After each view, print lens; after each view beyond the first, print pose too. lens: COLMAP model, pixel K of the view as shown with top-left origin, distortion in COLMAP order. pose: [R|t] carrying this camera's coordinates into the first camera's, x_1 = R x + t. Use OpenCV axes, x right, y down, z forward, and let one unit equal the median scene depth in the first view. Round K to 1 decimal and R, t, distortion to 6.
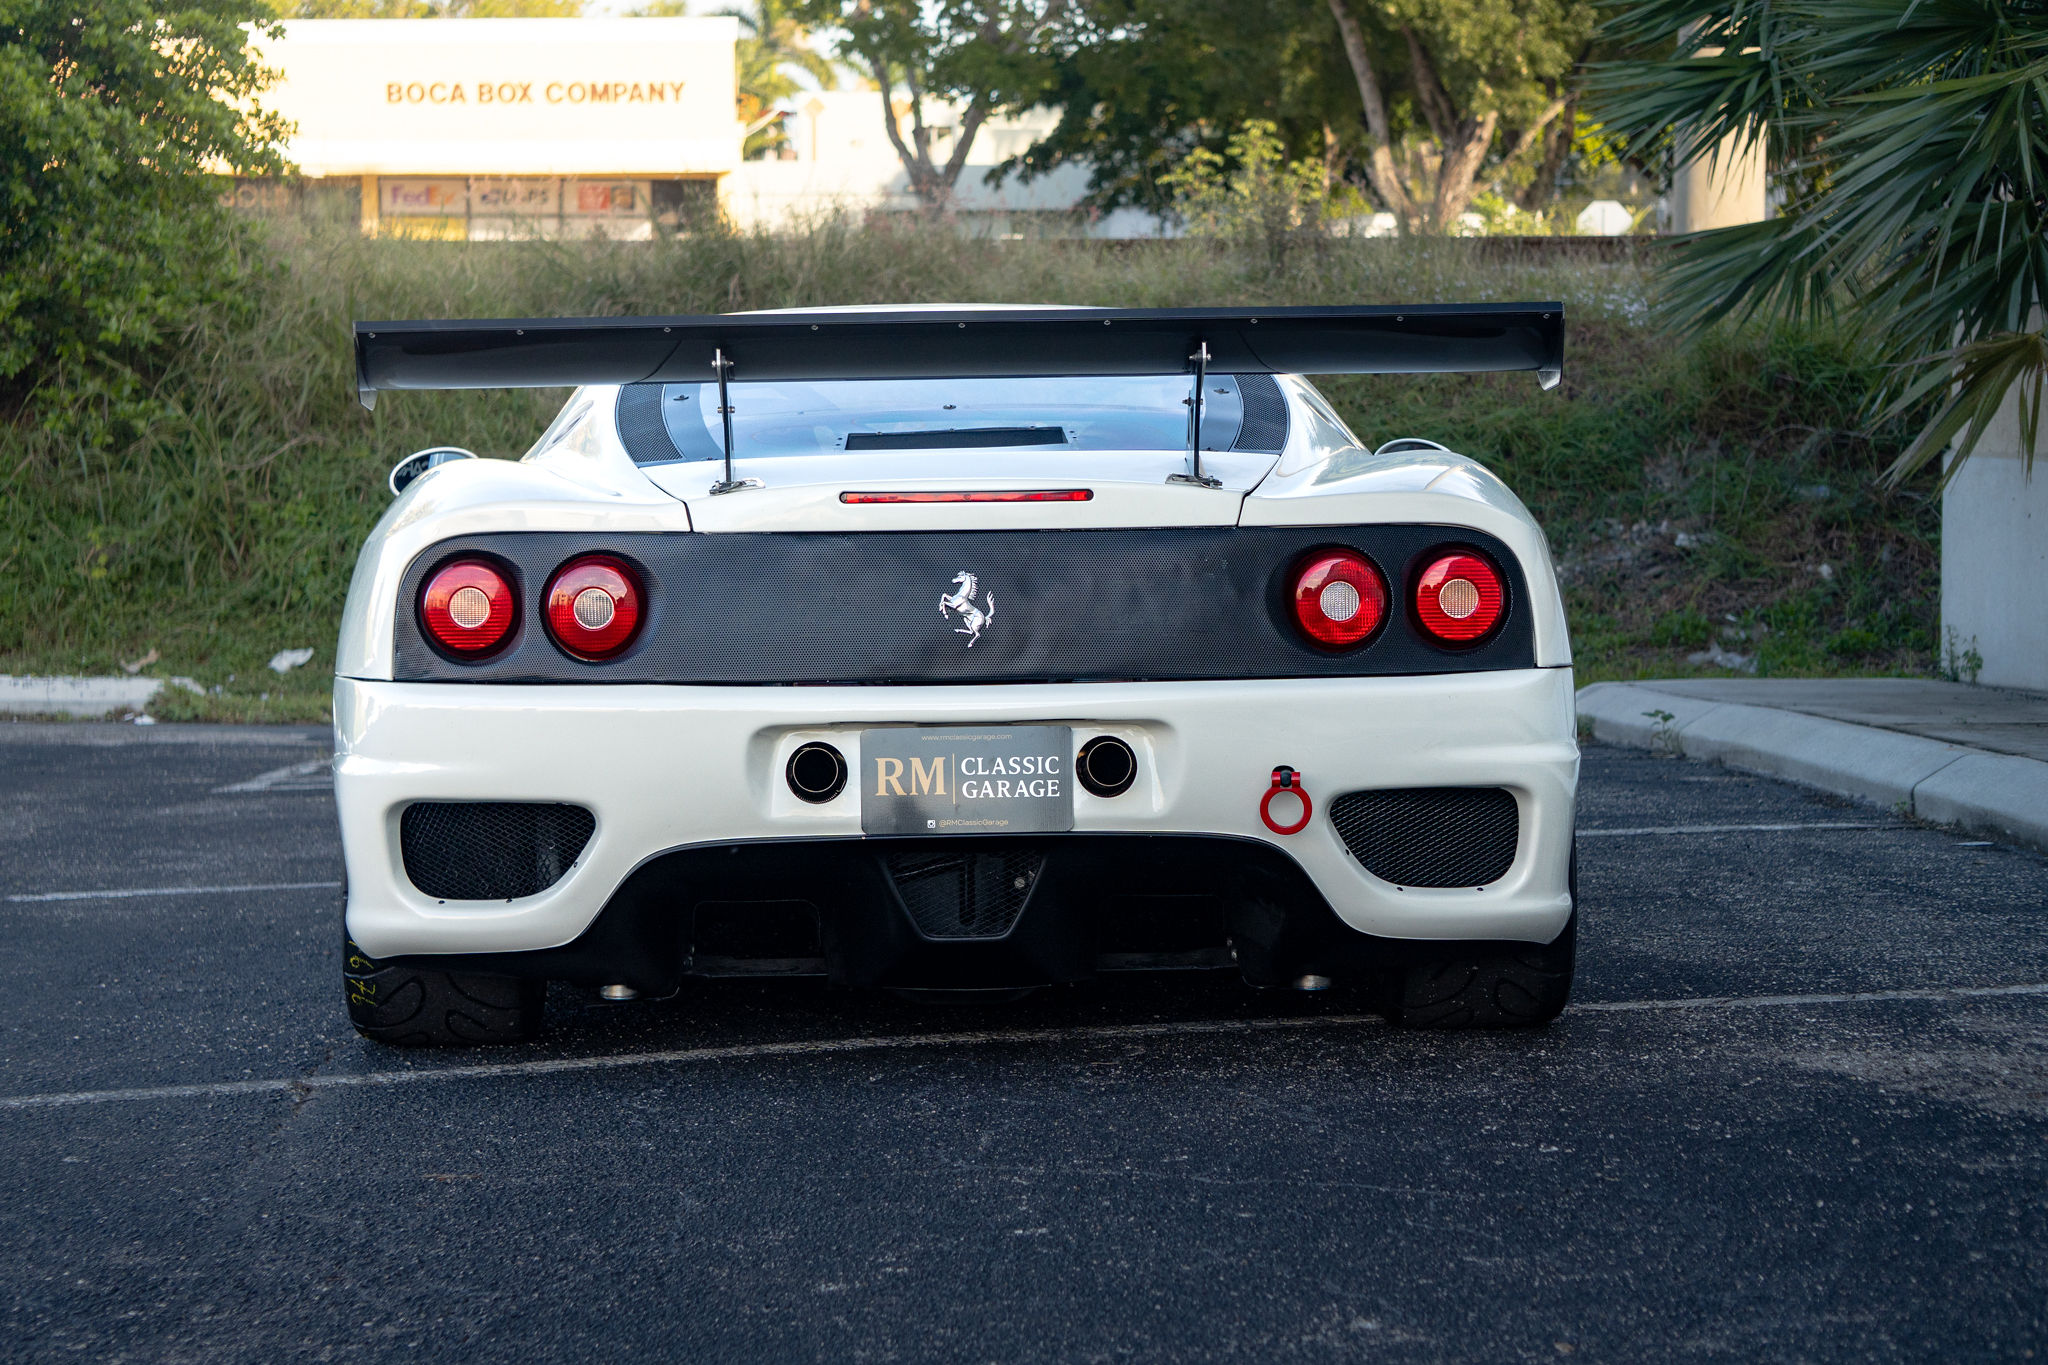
lens RADIAL K [[4925.6, 0, 1015.4], [0, 4925.6, 686.7], [0, 0, 1]] dist [0.219069, 0.000000]
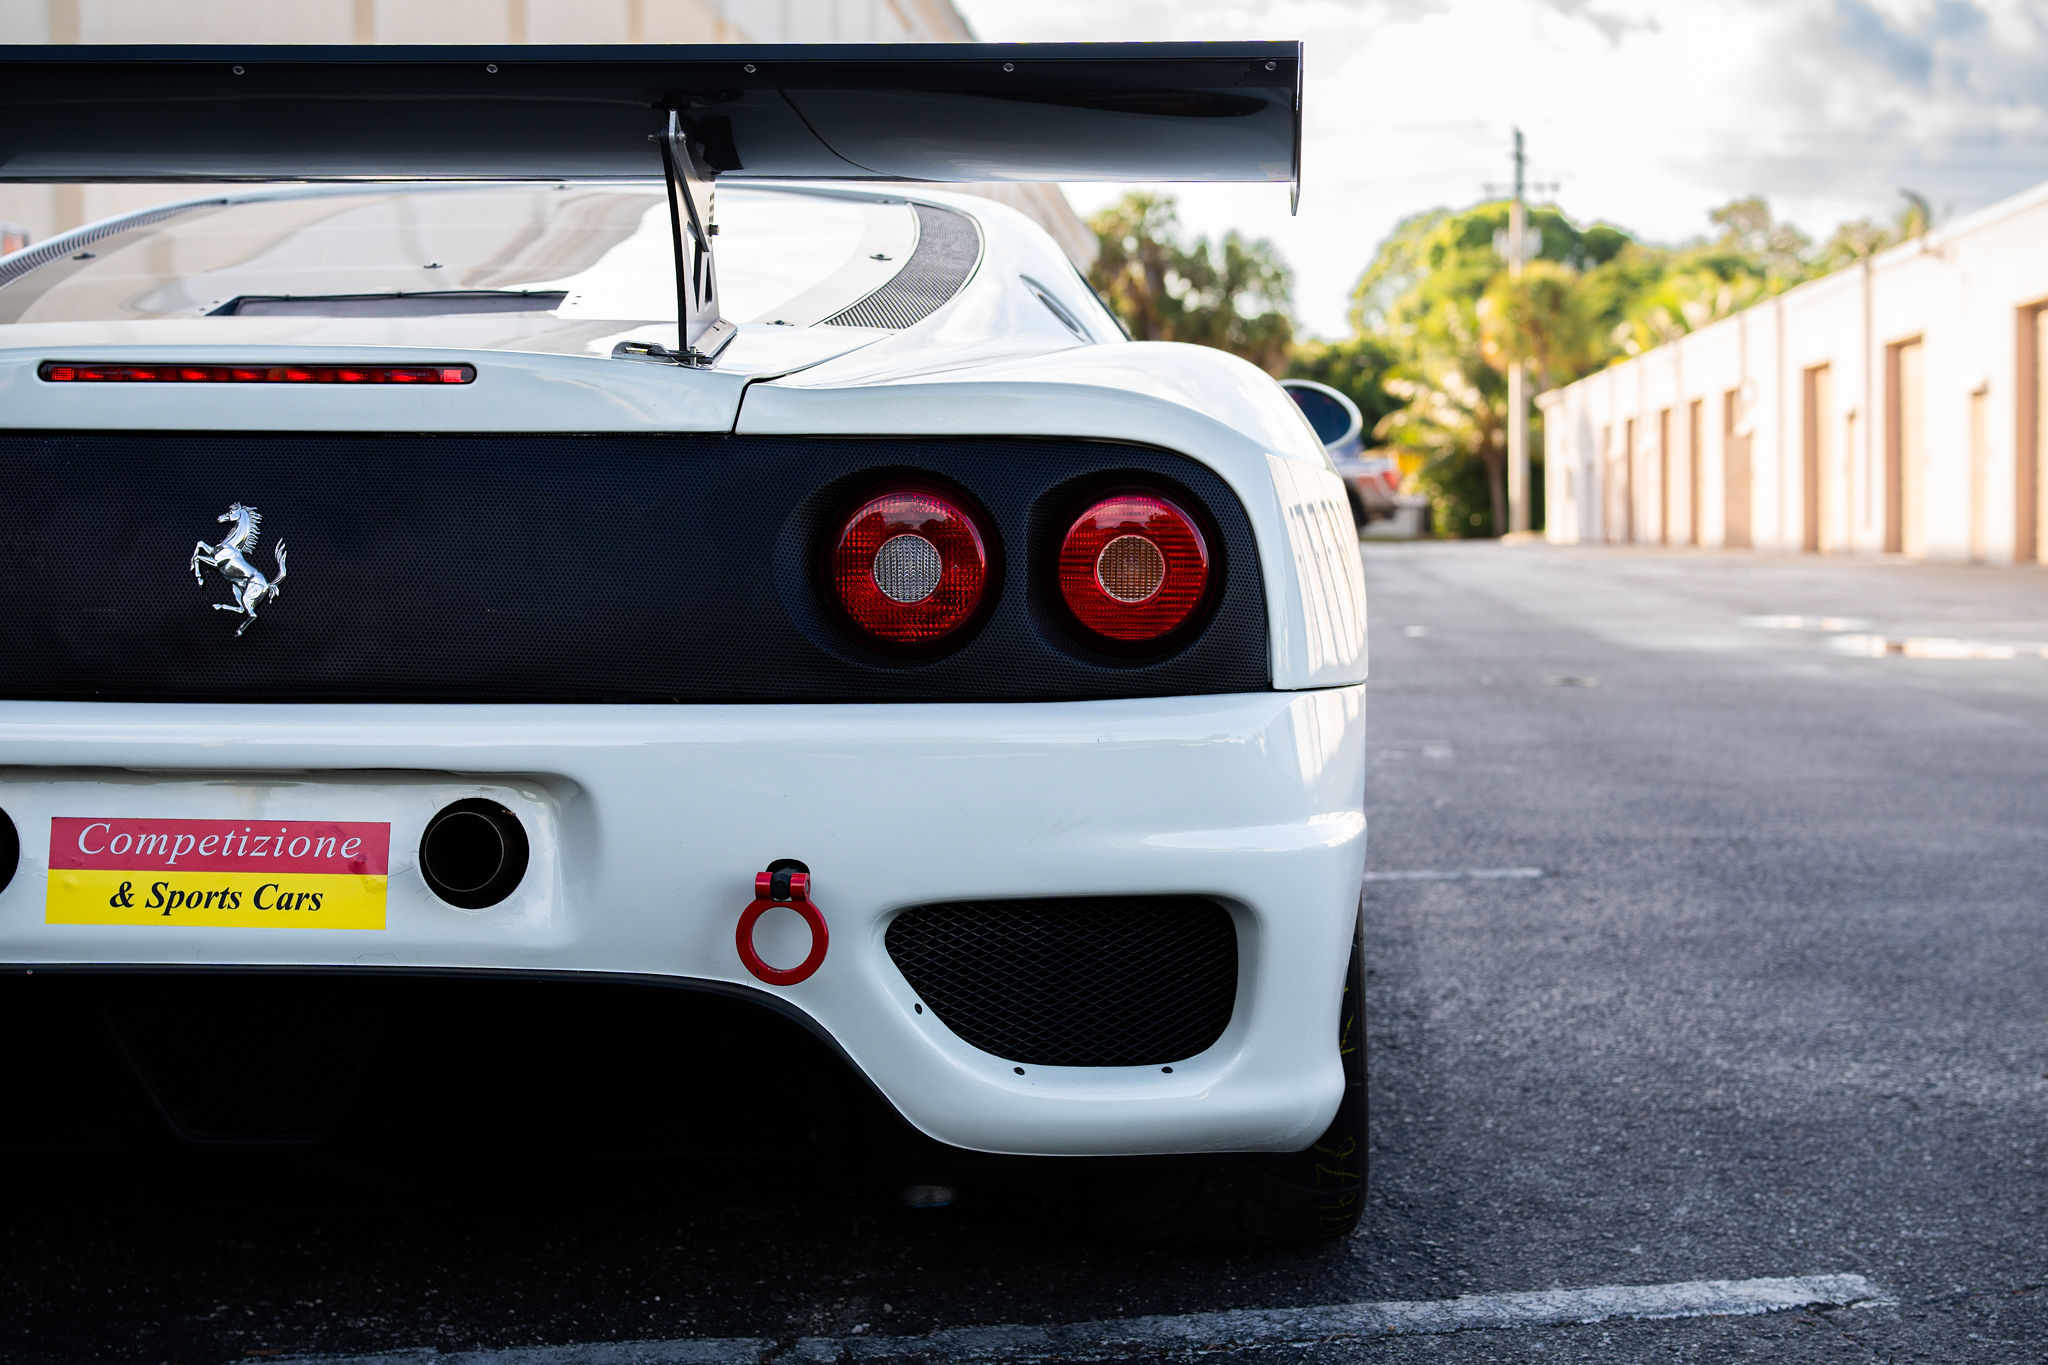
lens RADIAL K [[3234.9, 0, 1021.5], [0, 3234.9, 698.8], [0, 0, 1]] dist [0.079045, 0.000000]
pose [[0.987449, 0.024979, -0.155949, 0.138371], [-0.022131, 0.999556, 0.019967, -0.010281], [0.156378, -0.016265, 0.987563, 0.641855]]
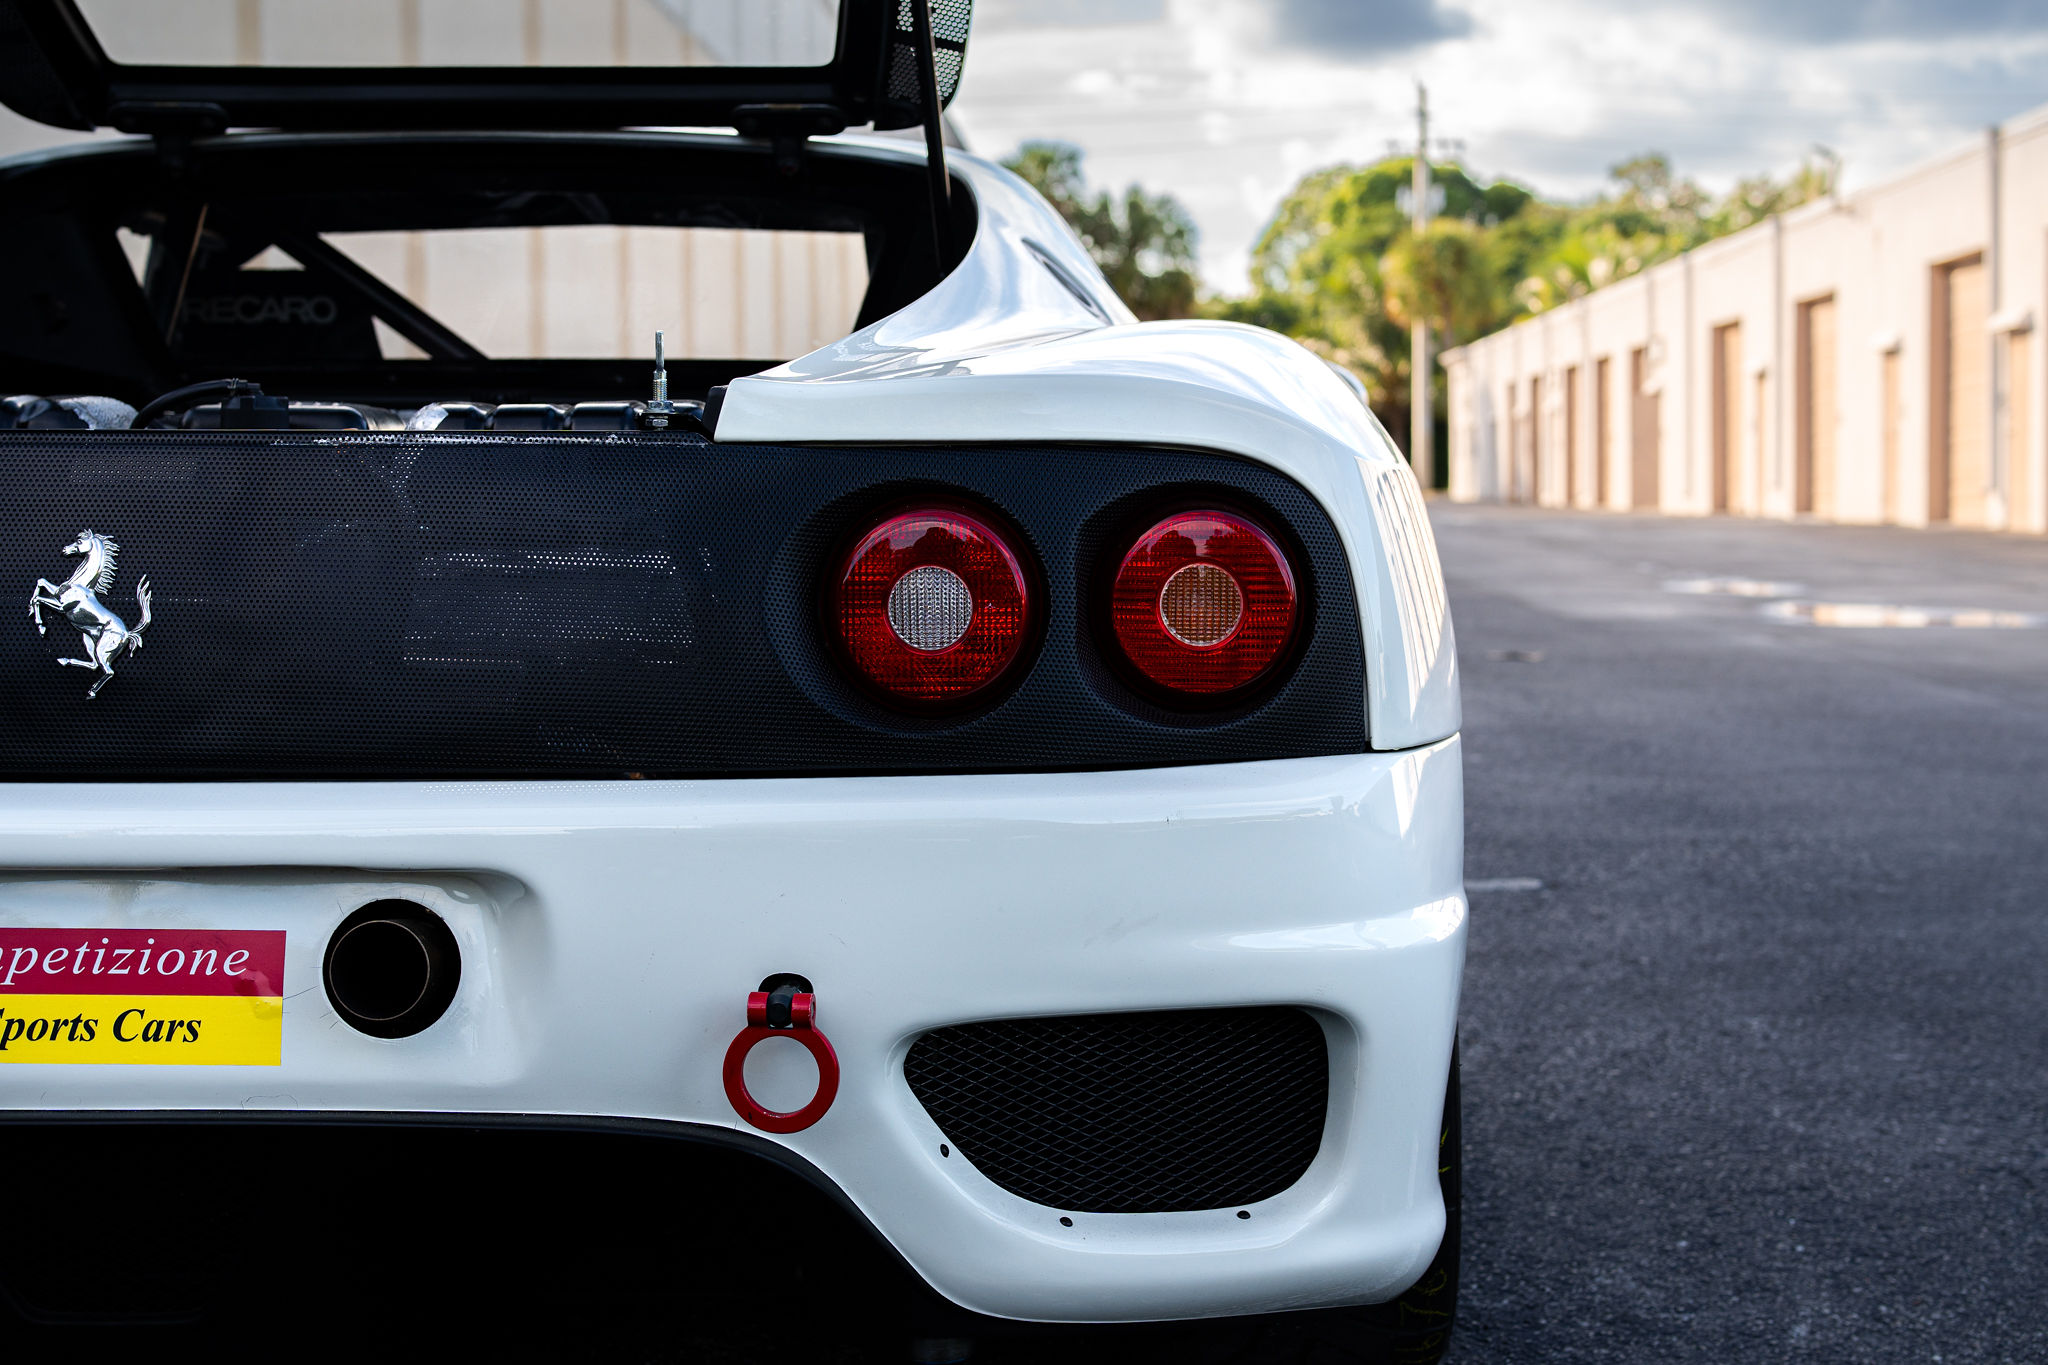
lens RADIAL K [[3234.9, 0, 1039.3], [0, 3234.9, 720.3], [0, 0, 1]] dist [0.079045, 0.000000]
pose [[0.992607, 0.023043, -0.119163, 0.112679], [-0.018523, 0.999071, 0.038899, -0.019197], [0.119948, -0.036404, 0.992112, 0.711682]]
